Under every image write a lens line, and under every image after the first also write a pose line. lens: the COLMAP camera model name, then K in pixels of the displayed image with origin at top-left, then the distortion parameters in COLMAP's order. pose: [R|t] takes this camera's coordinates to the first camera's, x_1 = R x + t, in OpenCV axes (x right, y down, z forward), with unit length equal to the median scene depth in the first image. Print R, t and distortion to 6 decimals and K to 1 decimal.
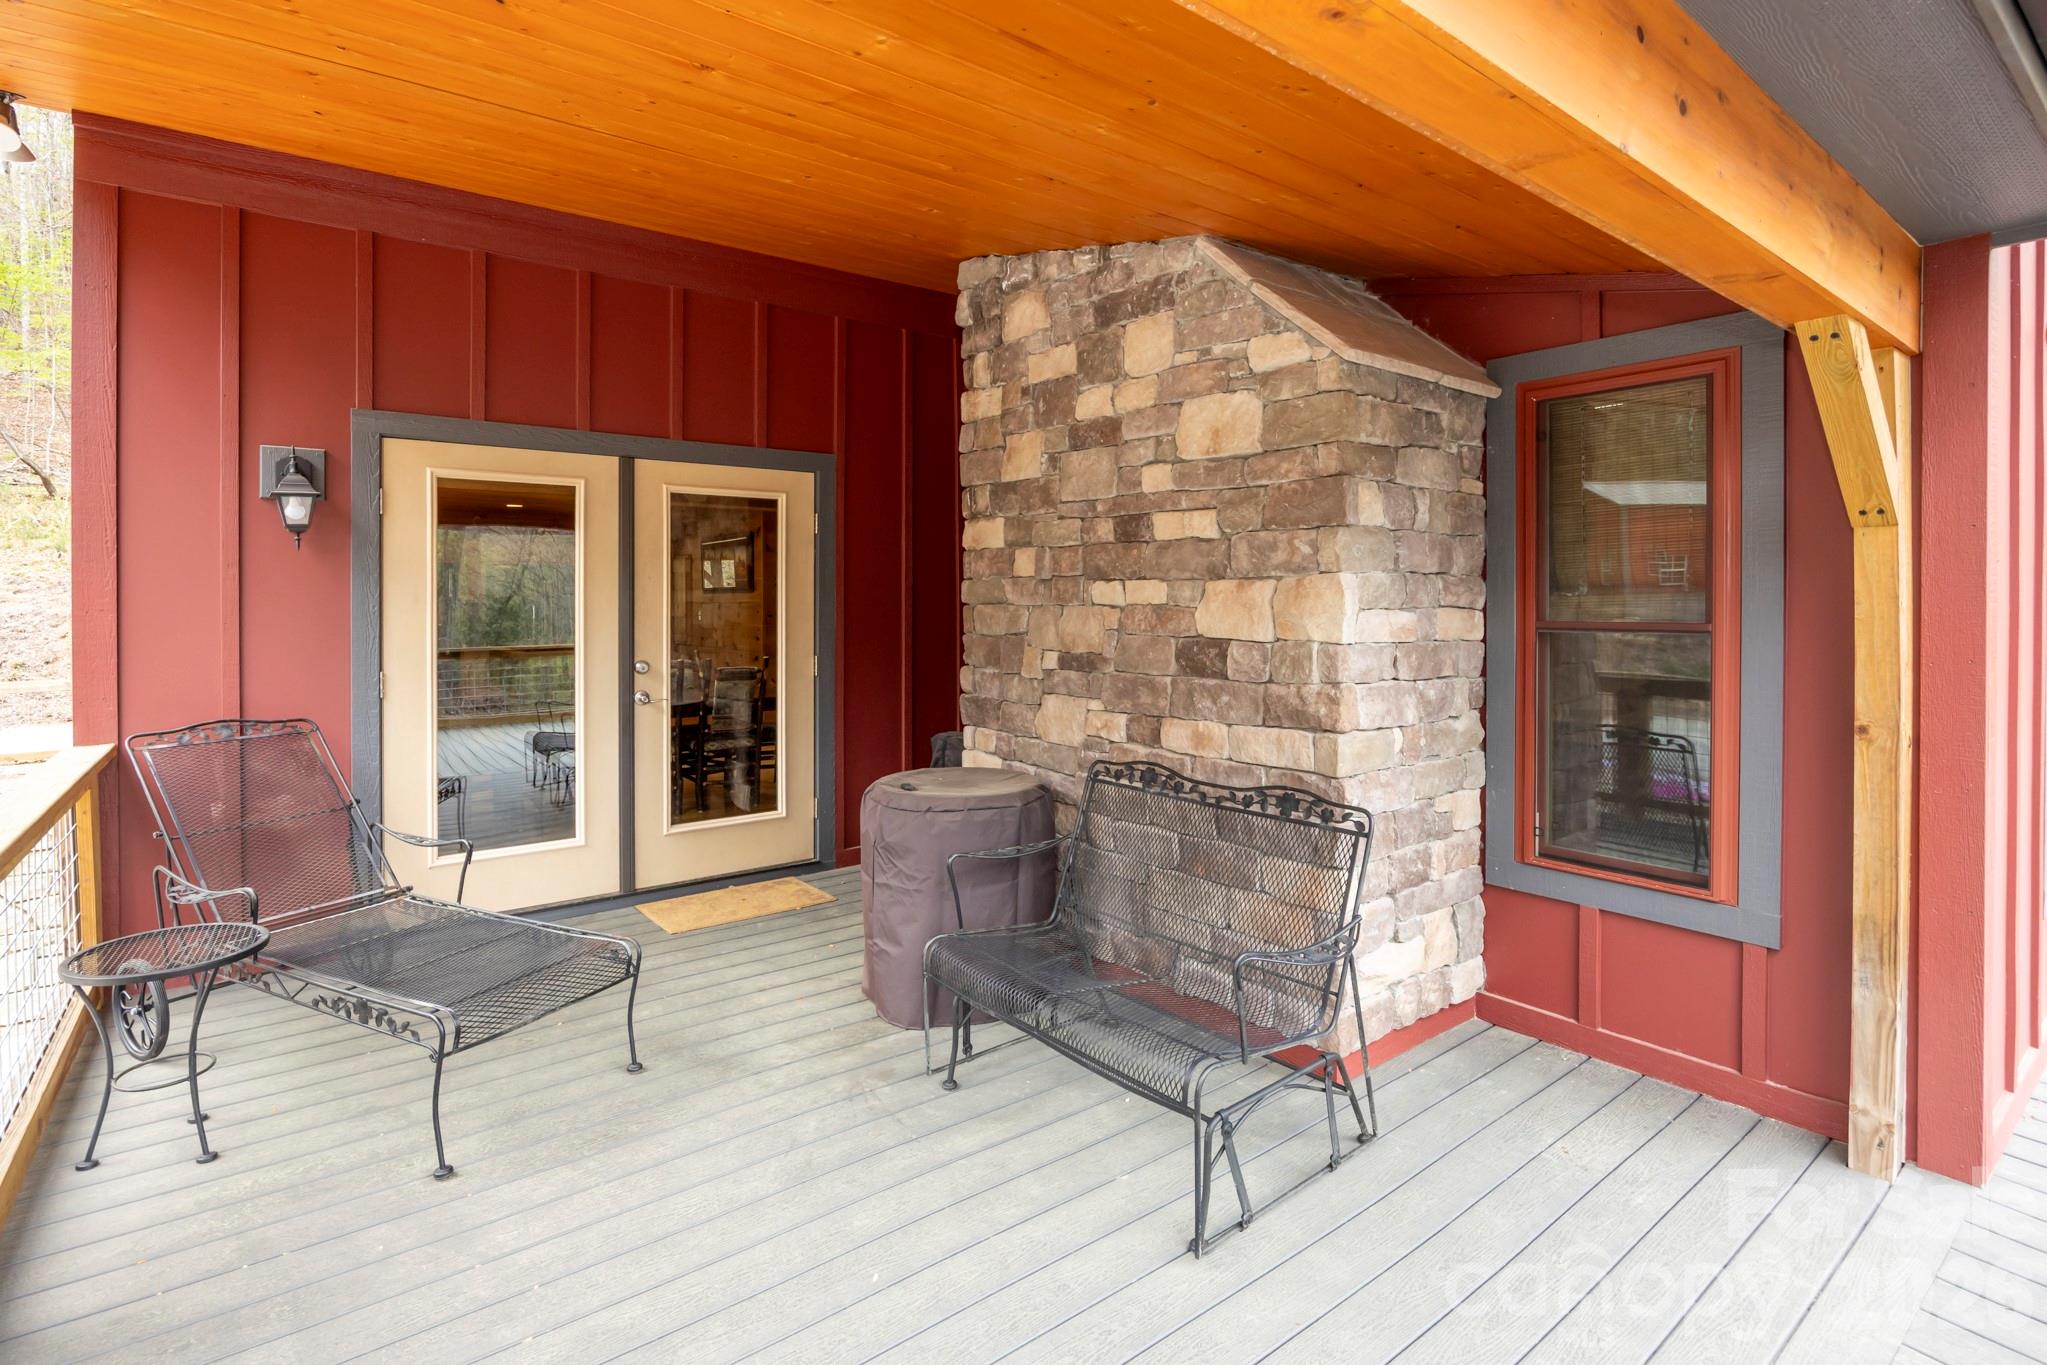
lens RADIAL K [[992.0, 0, 1021.7], [0, 992.0, 608.0], [0, 0, 1]] dist [0.001132, -0.000210]
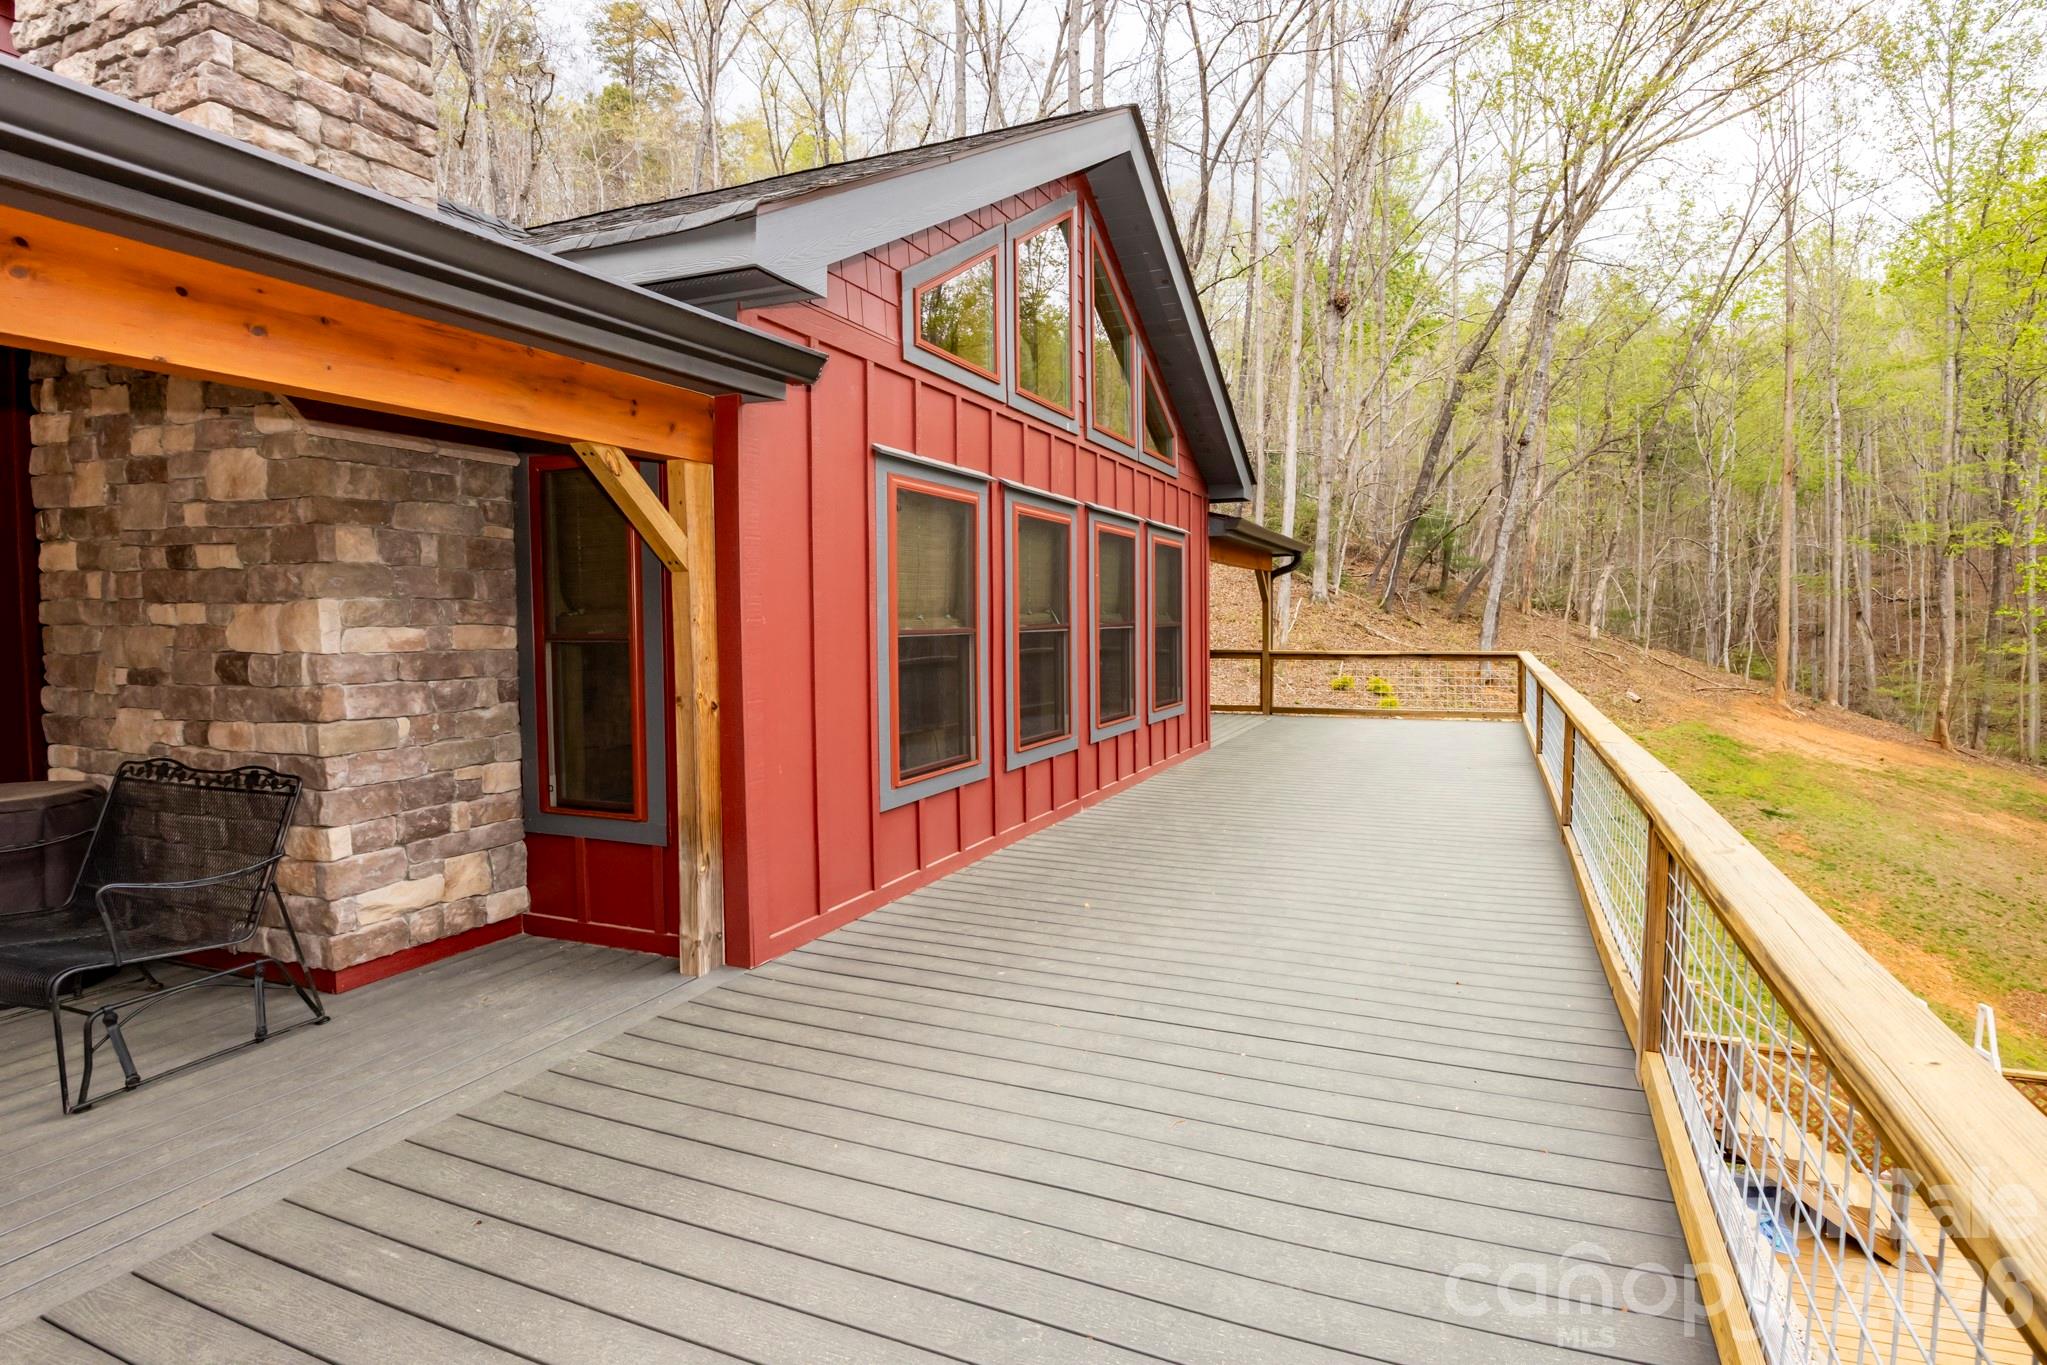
lens RADIAL K [[986.2, 0, 1029.3], [0, 986.2, 659.5], [0, 0, 1]] dist [-0.000208, 0.000137]
pose [[0.870917, -0.026882, 0.490695, 0.427484], [0.009161, 0.999217, 0.038481, 0.002005], [-0.491345, -0.029018, 0.870481, -0.494963]]
